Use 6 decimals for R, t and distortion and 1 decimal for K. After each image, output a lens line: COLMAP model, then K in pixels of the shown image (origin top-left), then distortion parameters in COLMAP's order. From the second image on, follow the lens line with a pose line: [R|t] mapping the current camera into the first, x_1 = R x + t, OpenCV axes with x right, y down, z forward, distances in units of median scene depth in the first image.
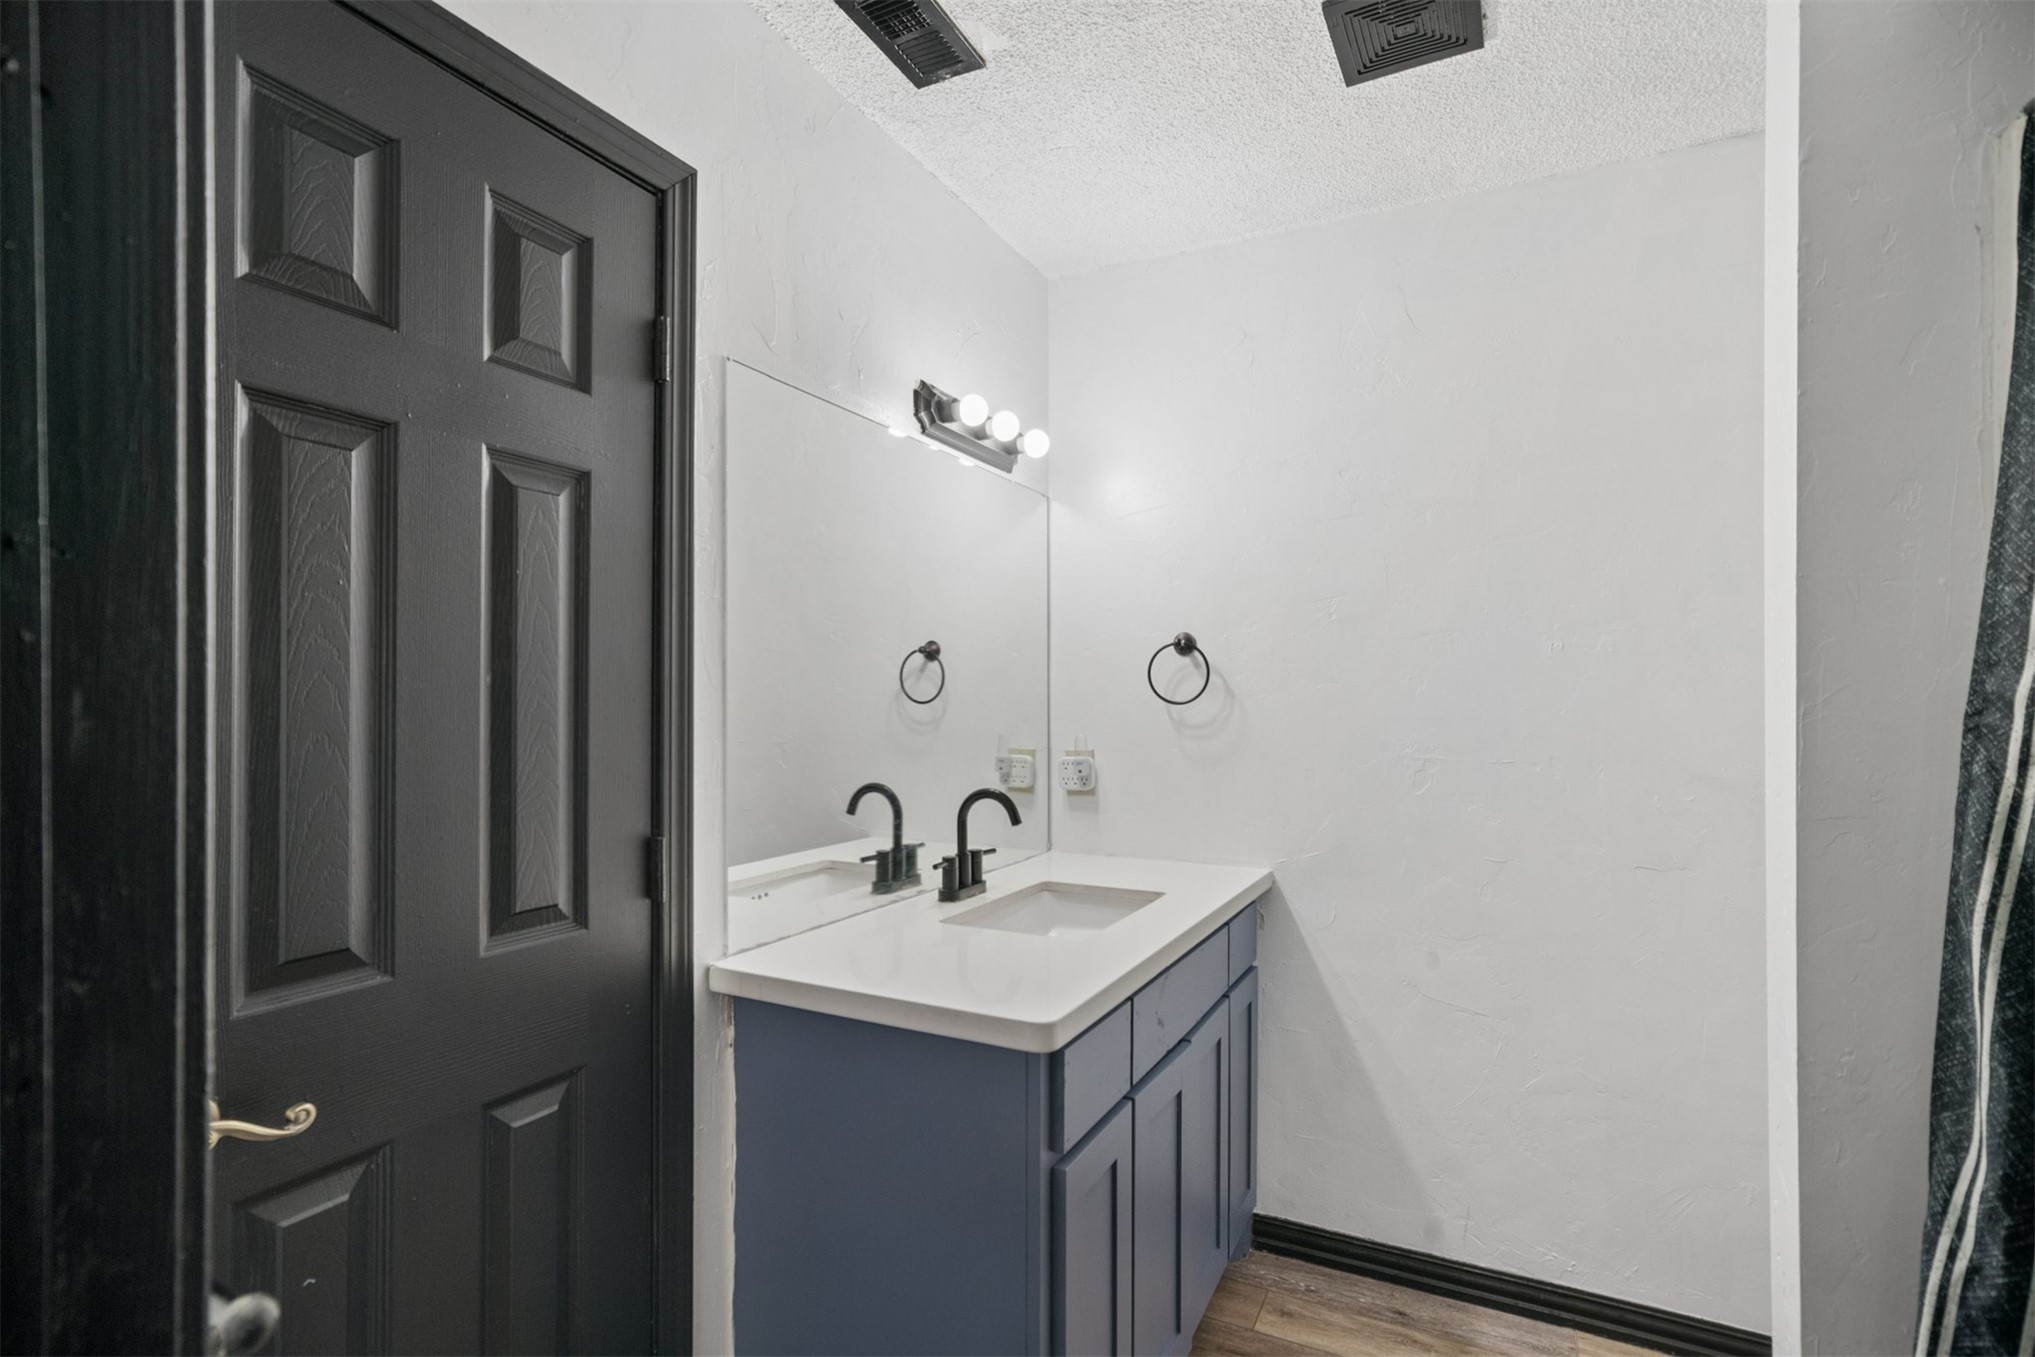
lens RADIAL K [[958.8, 0, 1017.5], [0, 958.8, 678.5], [0, 0, 1]] dist [-0.000242, 0.000021]
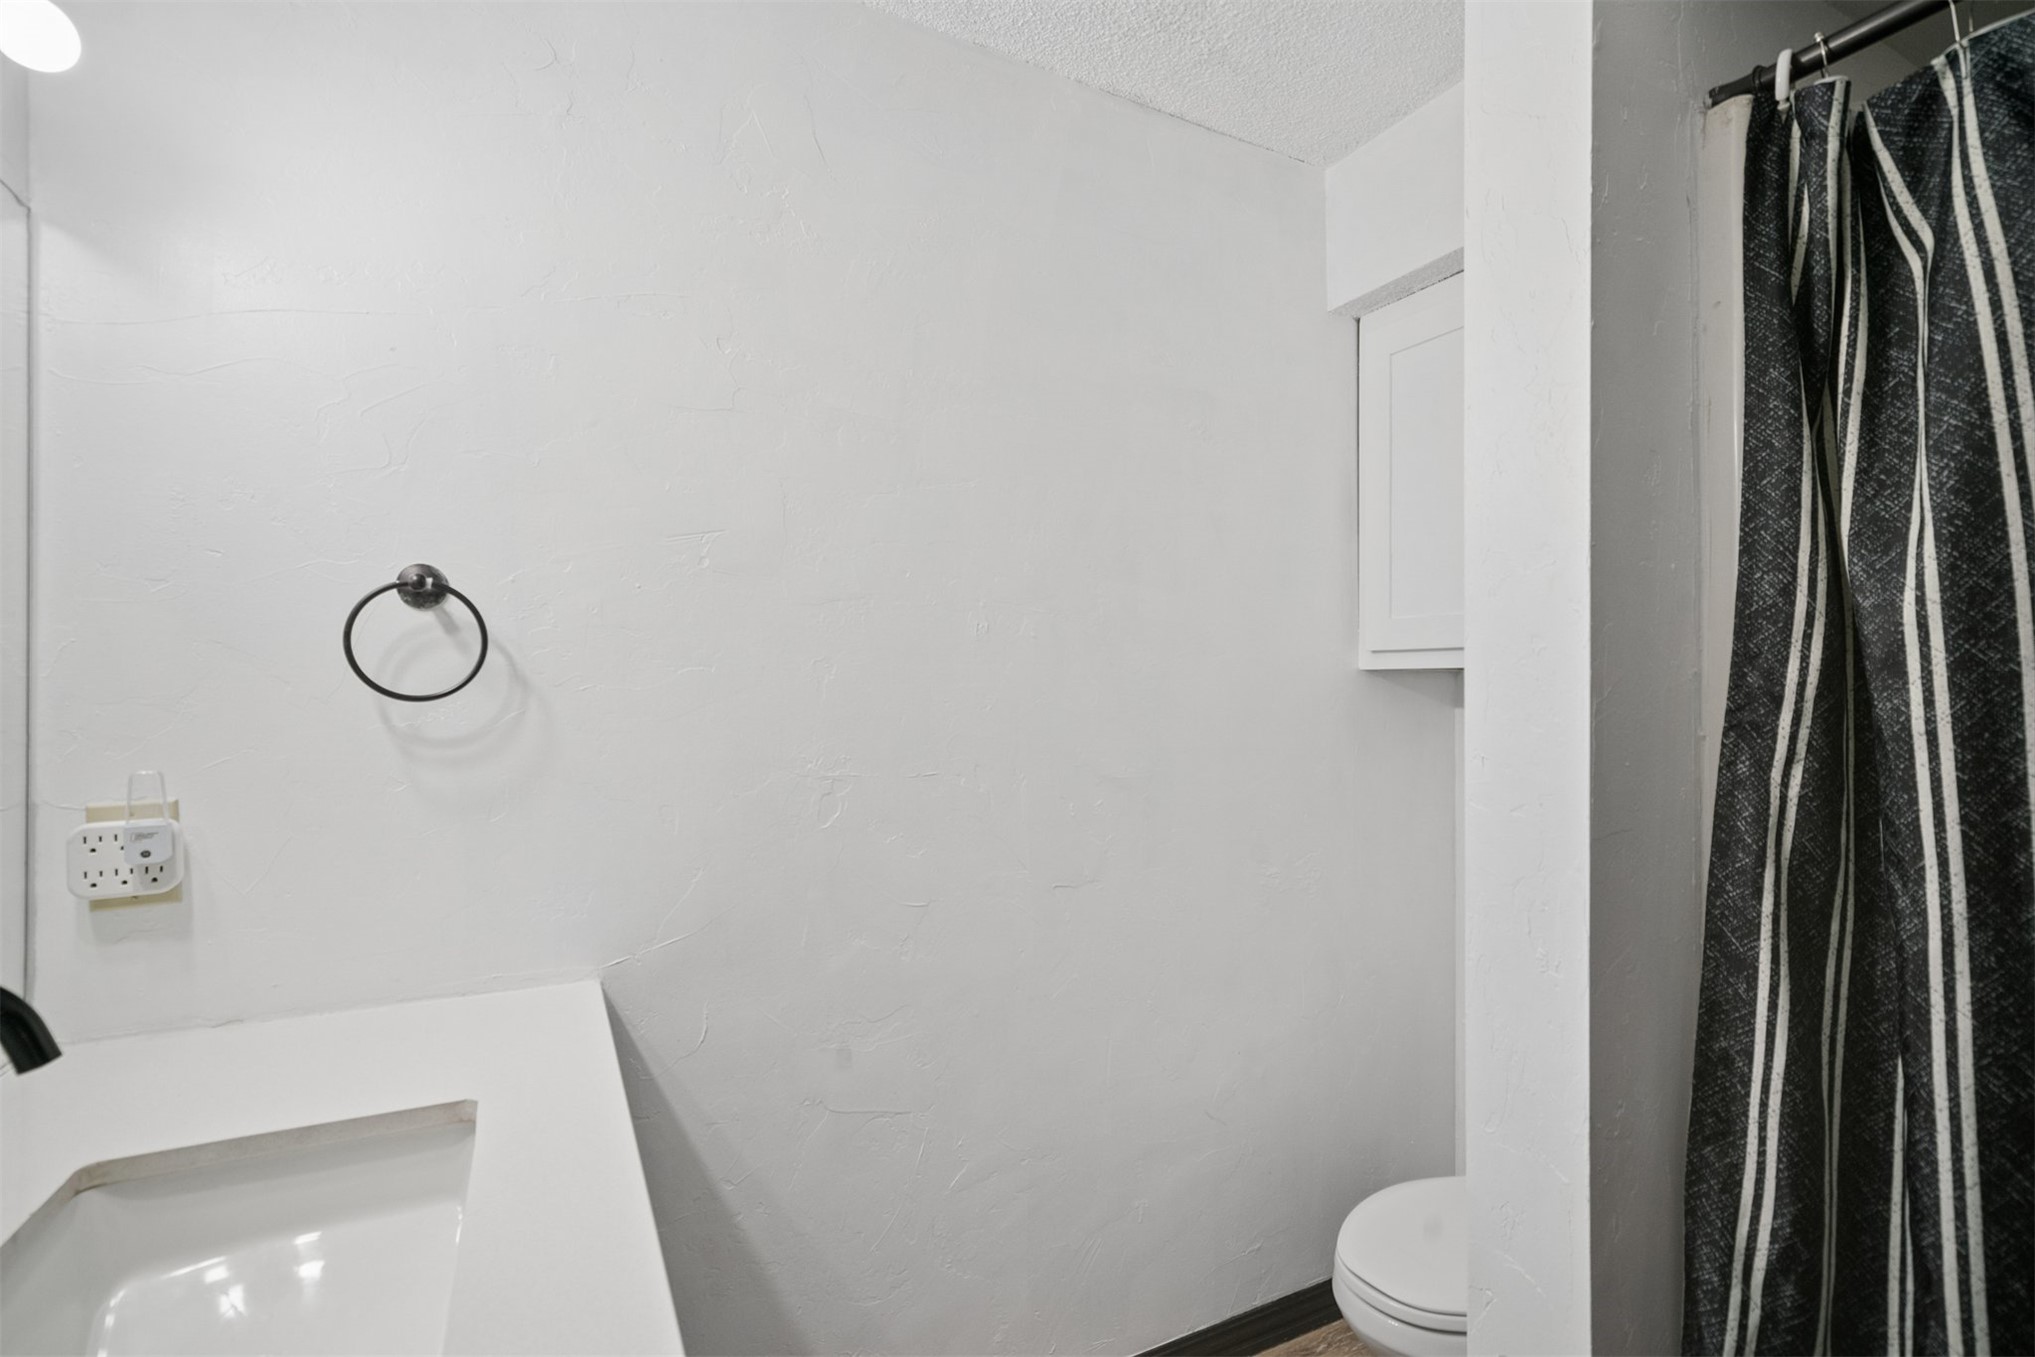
lens RADIAL K [[946.0, 0, 1019.3], [0, 946.0, 685.4], [0, 0, 1]] dist [-0.025225, 0.016731]
pose [[0.571488, 0.009401, 0.820556, -0.141814], [-0.020657, 0.999782, 0.002932, 0.024310], [-0.820350, -0.018626, 0.571558, 1.025441]]
